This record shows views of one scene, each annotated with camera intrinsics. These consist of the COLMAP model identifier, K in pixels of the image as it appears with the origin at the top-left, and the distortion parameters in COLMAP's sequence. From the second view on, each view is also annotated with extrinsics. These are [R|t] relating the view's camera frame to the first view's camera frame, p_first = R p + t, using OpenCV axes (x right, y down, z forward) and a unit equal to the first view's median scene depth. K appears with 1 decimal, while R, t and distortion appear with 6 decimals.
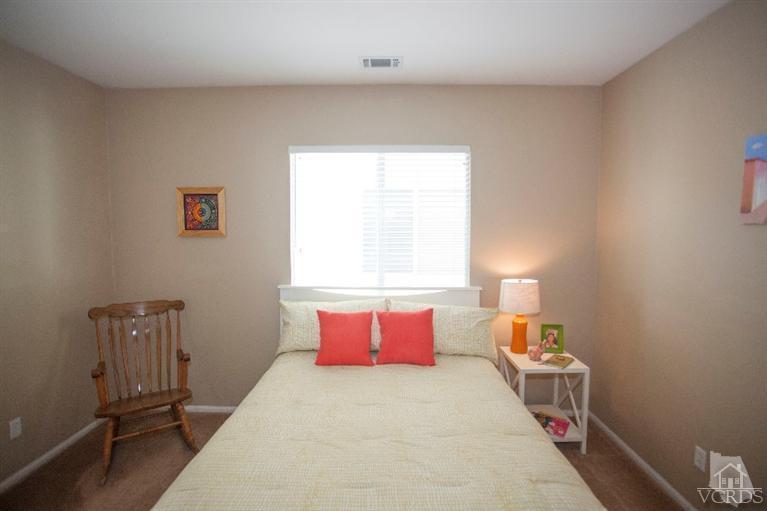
lens RADIAL K [[372.5, 0, 385.8], [0, 372.5, 255.8], [0, 0, 1]] dist [-0.072711, 0.028528]
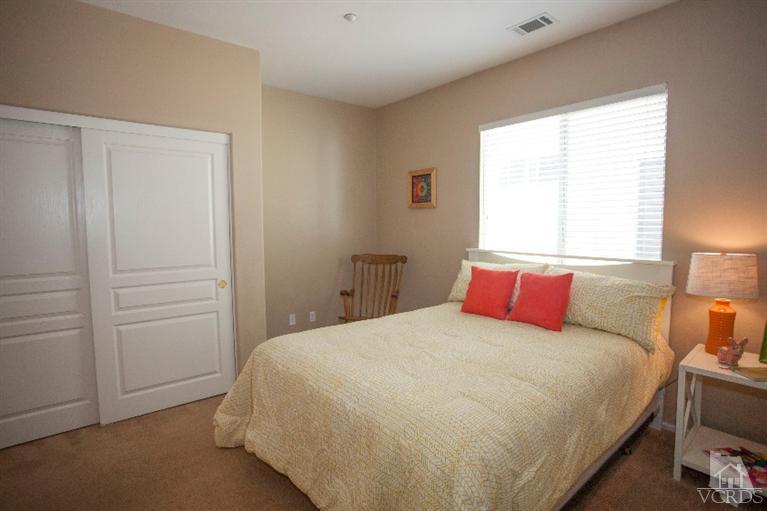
lens RADIAL K [[372.5, 0, 385.8], [0, 372.5, 255.8], [0, 0, 1]] dist [-0.072711, 0.028528]
pose [[0.663866, 0.062119, -0.745267, 0.412470], [-0.037748, 0.998057, 0.049564, 0.057043], [0.746899, -0.004771, 0.664921, 0.034233]]
